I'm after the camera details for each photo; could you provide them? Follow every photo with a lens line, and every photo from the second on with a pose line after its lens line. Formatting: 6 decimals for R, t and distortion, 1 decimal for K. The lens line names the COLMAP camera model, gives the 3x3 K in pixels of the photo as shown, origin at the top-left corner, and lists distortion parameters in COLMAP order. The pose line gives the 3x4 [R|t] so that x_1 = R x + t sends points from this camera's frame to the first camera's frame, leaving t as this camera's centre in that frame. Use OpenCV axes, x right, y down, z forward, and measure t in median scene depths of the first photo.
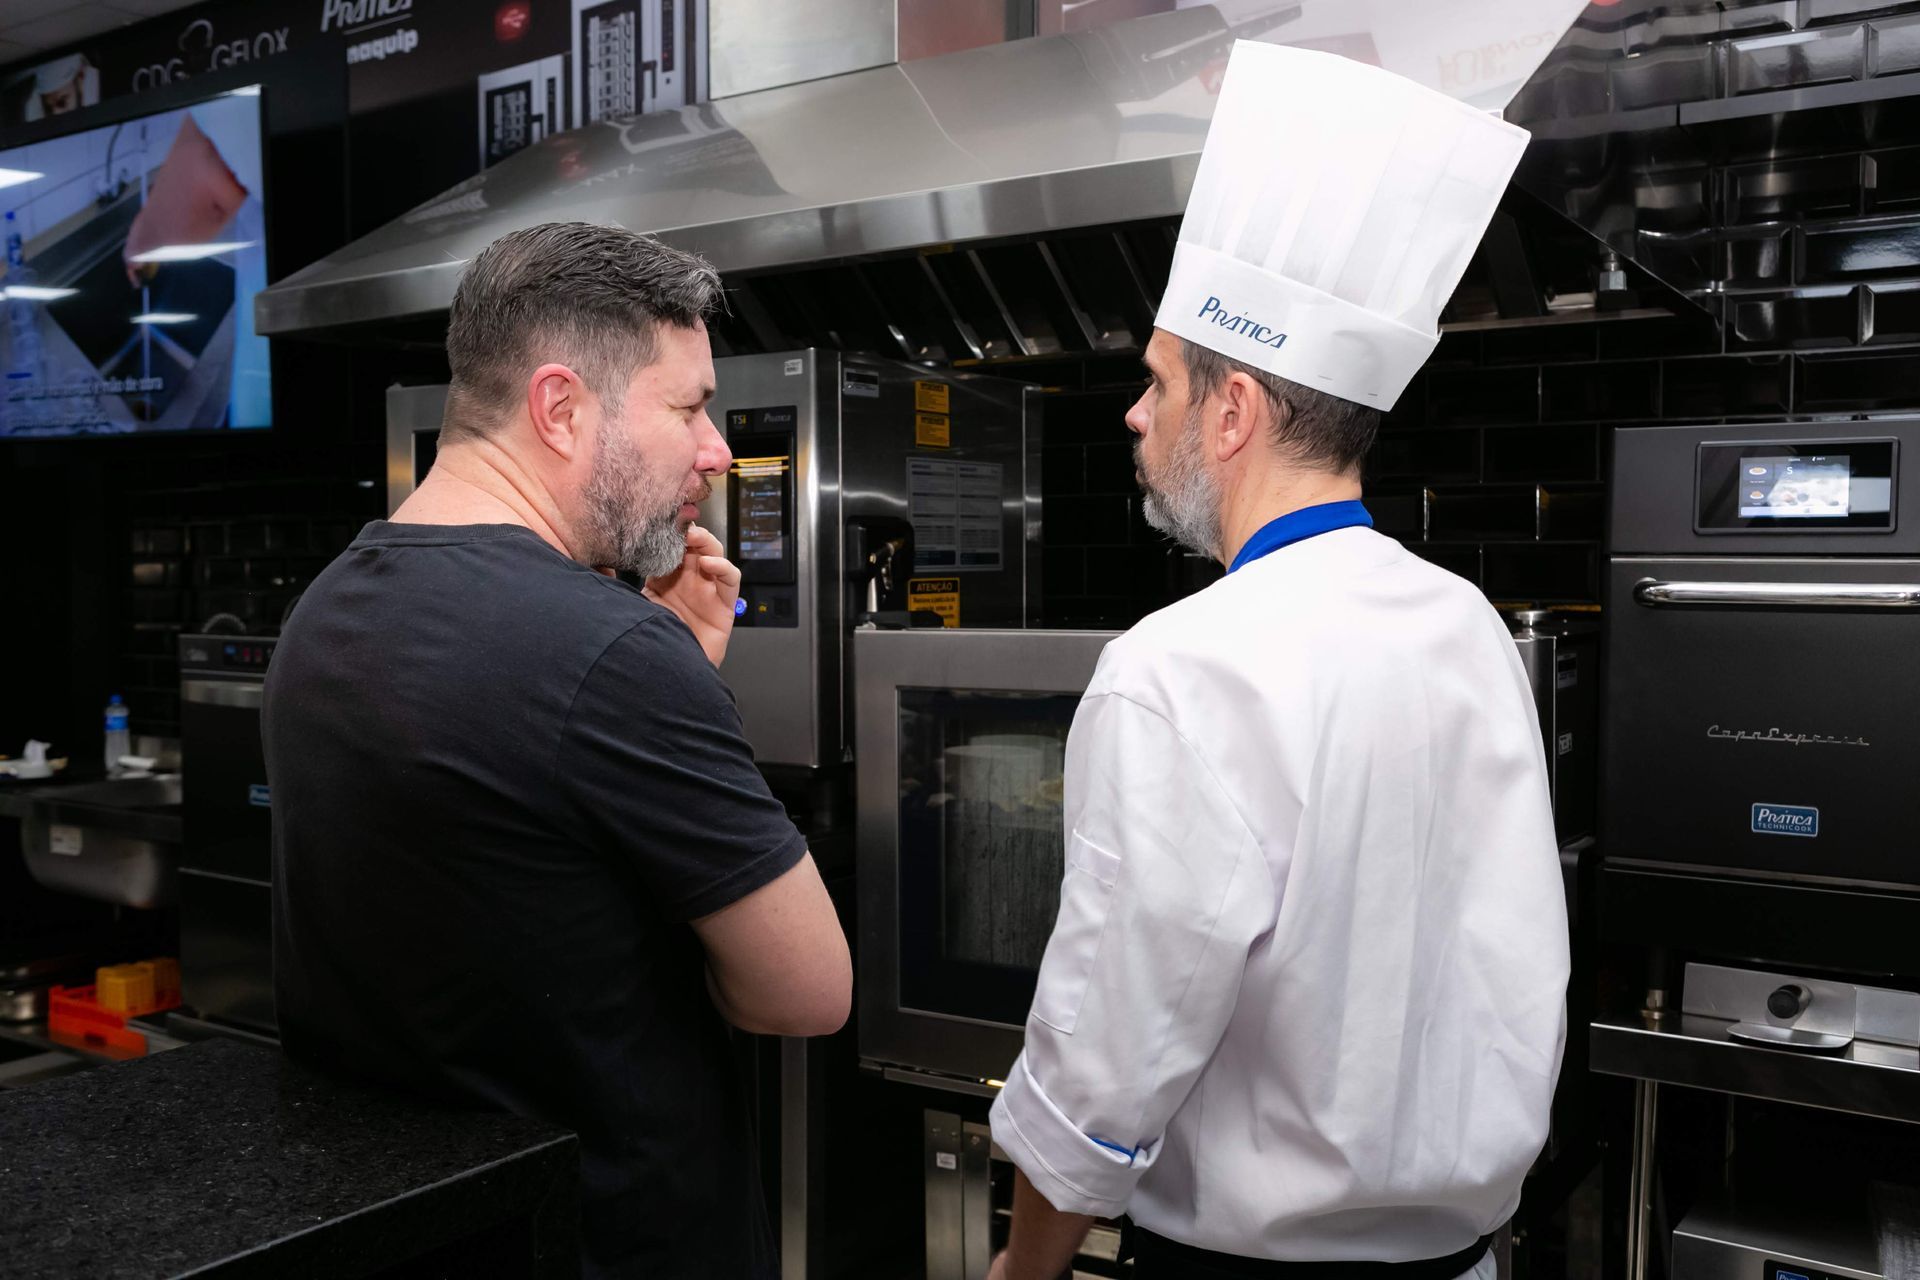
lens RADIAL K [[1766.0, 0, 957.2], [0, 1766.0, 636.6], [0, 0, 1]] dist [-0.110999, 0.174168]
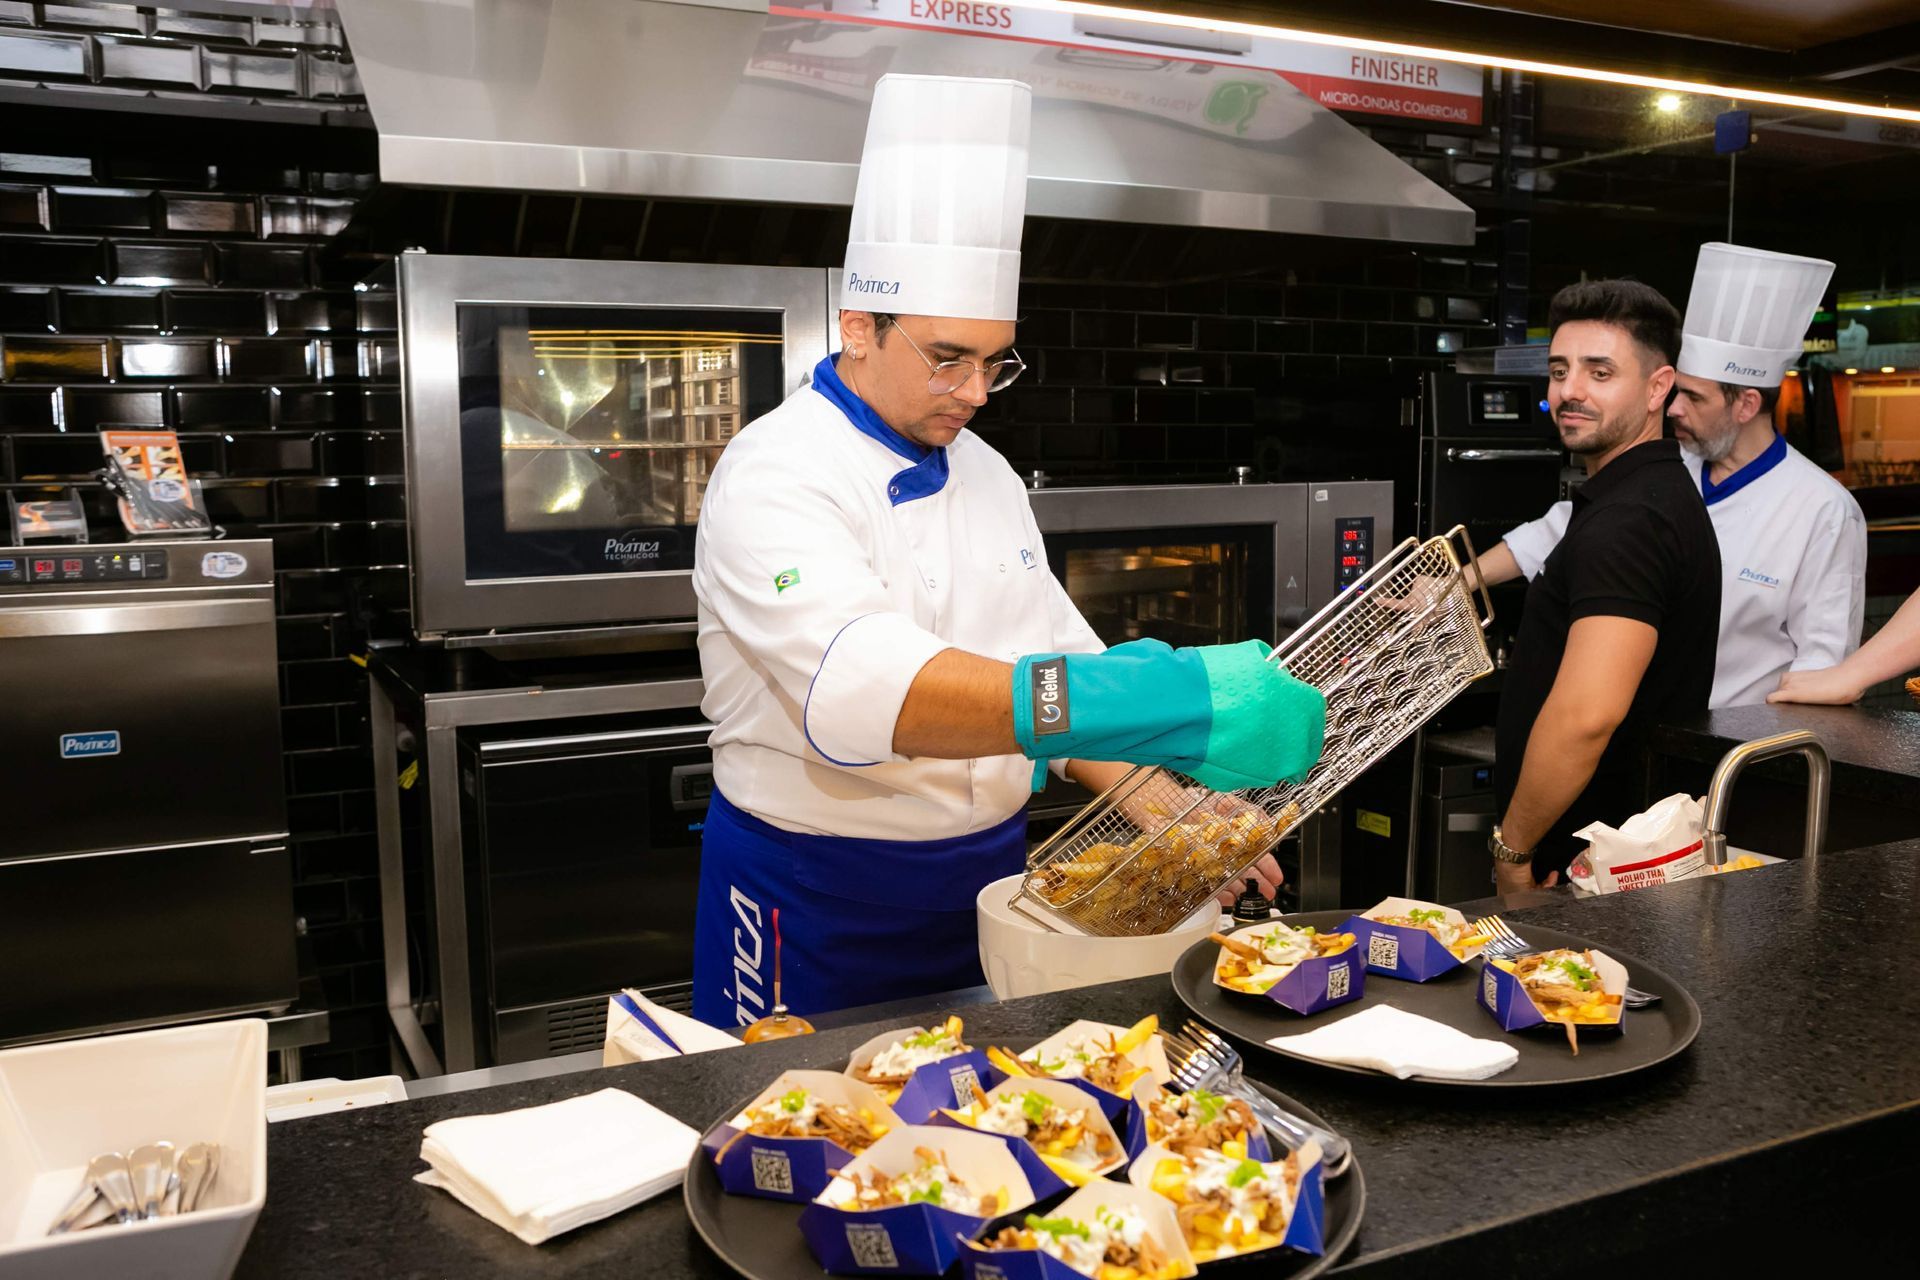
lens RADIAL K [[1630.0, 0, 968.6], [0, 1630.0, 638.6], [0, 0, 1]] dist [-0.065189, 0.046278]
pose [[0.501728, -0.110158, 0.857983, -0.713469], [0.037449, 0.993694, 0.105683, -0.016074], [-0.864215, -0.020893, 0.502689, 0.251728]]
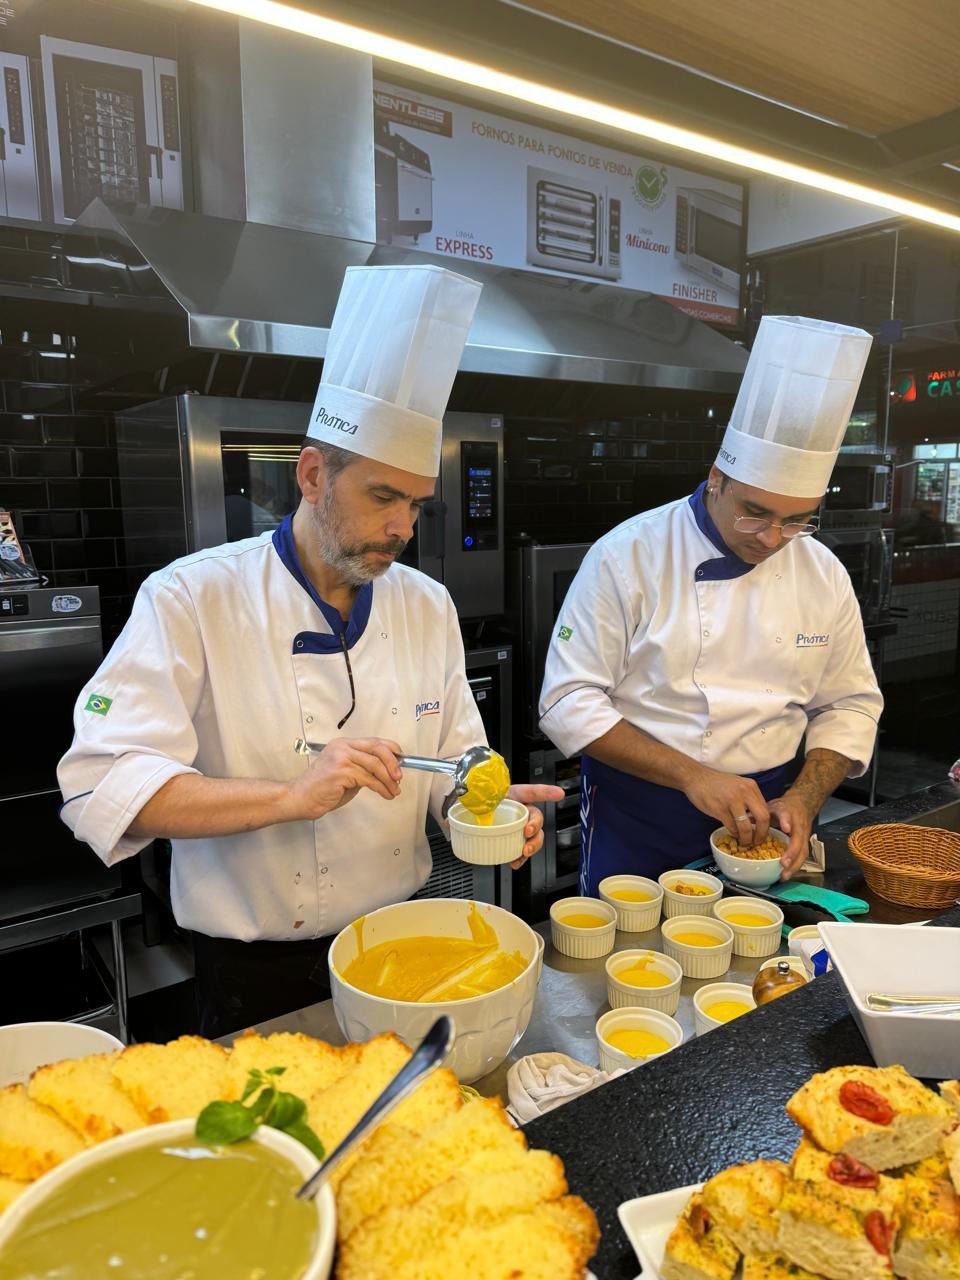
lens RADIAL K [[909.9, 0, 483.1], [0, 909.9, 647.9], [0, 0, 1]] dist [0.015979, -0.024638]
pose [[0.353292, -0.157675, 0.922130, -0.724994], [0.041715, 0.987369, 0.152849, -0.036290], [-0.934582, -0.015534, 0.355407, 0.411489]]
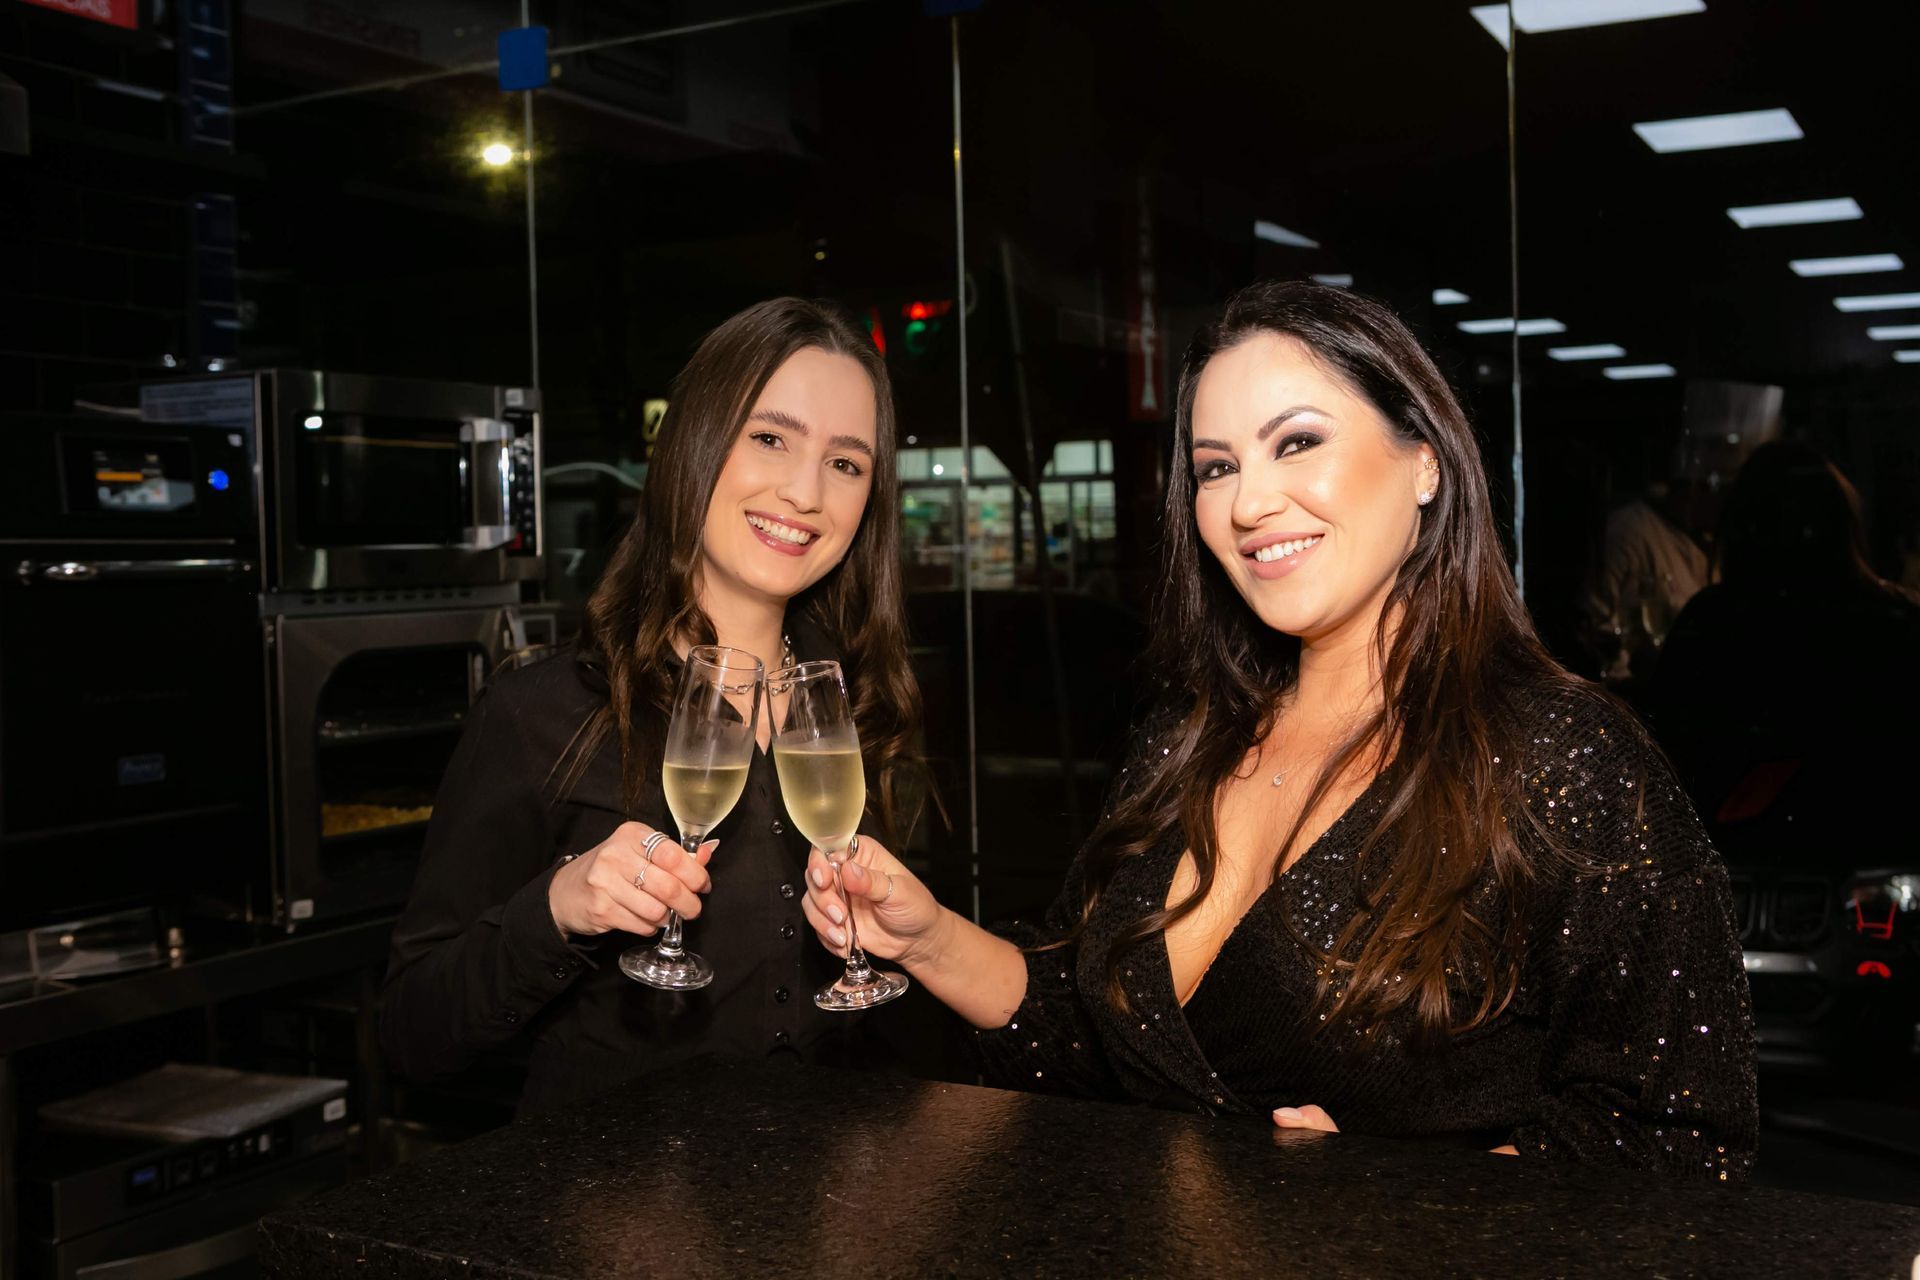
lens RADIAL K [[2047.2, 0, 964.1], [0, 2047.2, 639.2], [0, 0, 1]] dist [-0.076124, 0.175948]
pose [[-0.089565, -0.040466, 0.995159, -0.398359], [0.058510, 0.997235, 0.045816, -0.004241], [-0.994261, 0.062331, -0.086950, 0.260723]]
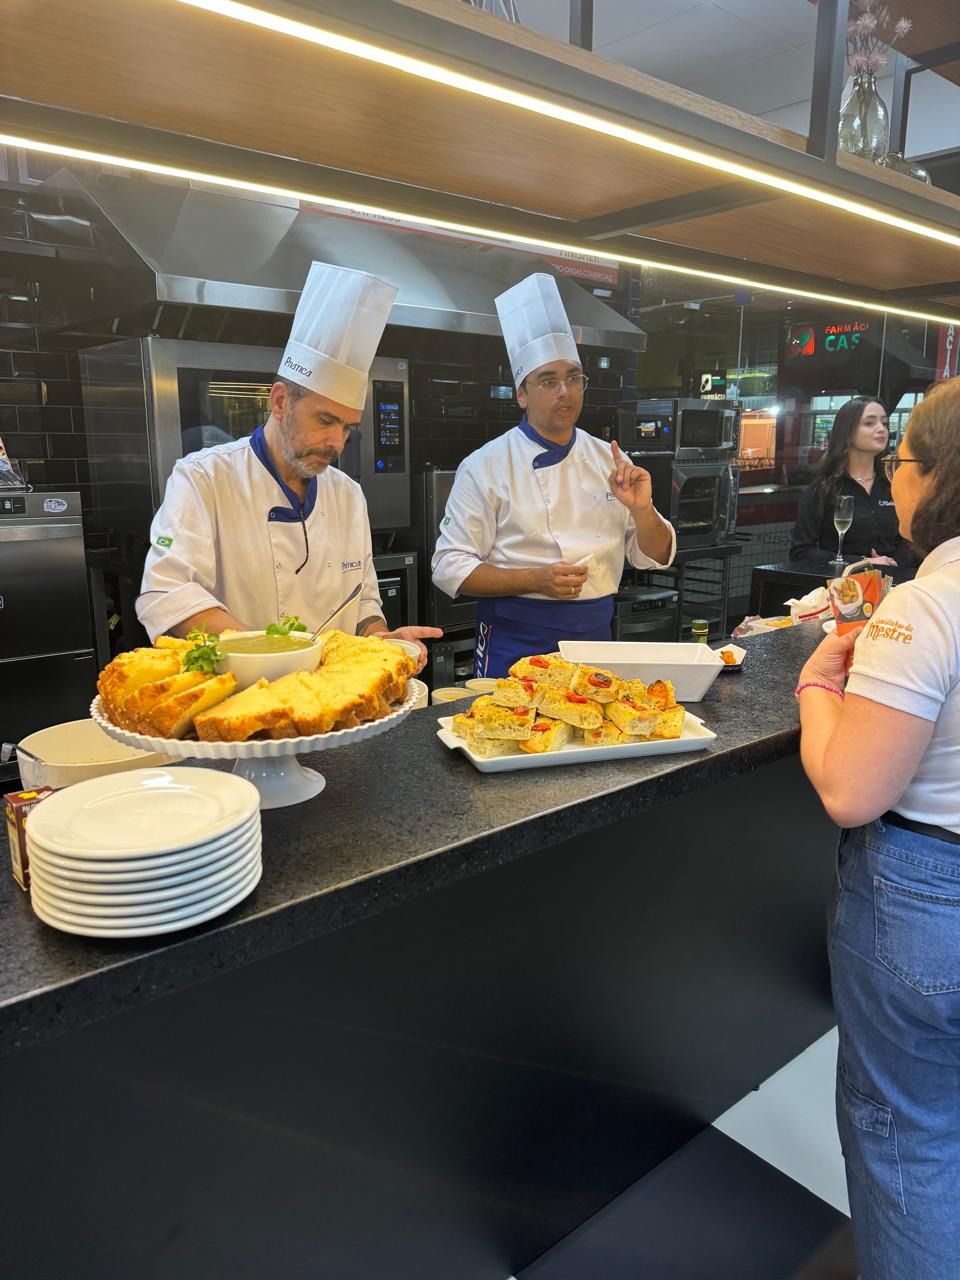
lens RADIAL K [[909.9, 0, 483.1], [0, 909.9, 647.9], [0, 0, 1]] dist [0.015979, -0.024638]
pose [[0.269335, -0.211281, 0.939584, -0.887396], [0.028411, 0.976956, 0.211541, -0.020245], [-0.962627, -0.030281, 0.269132, 0.342275]]
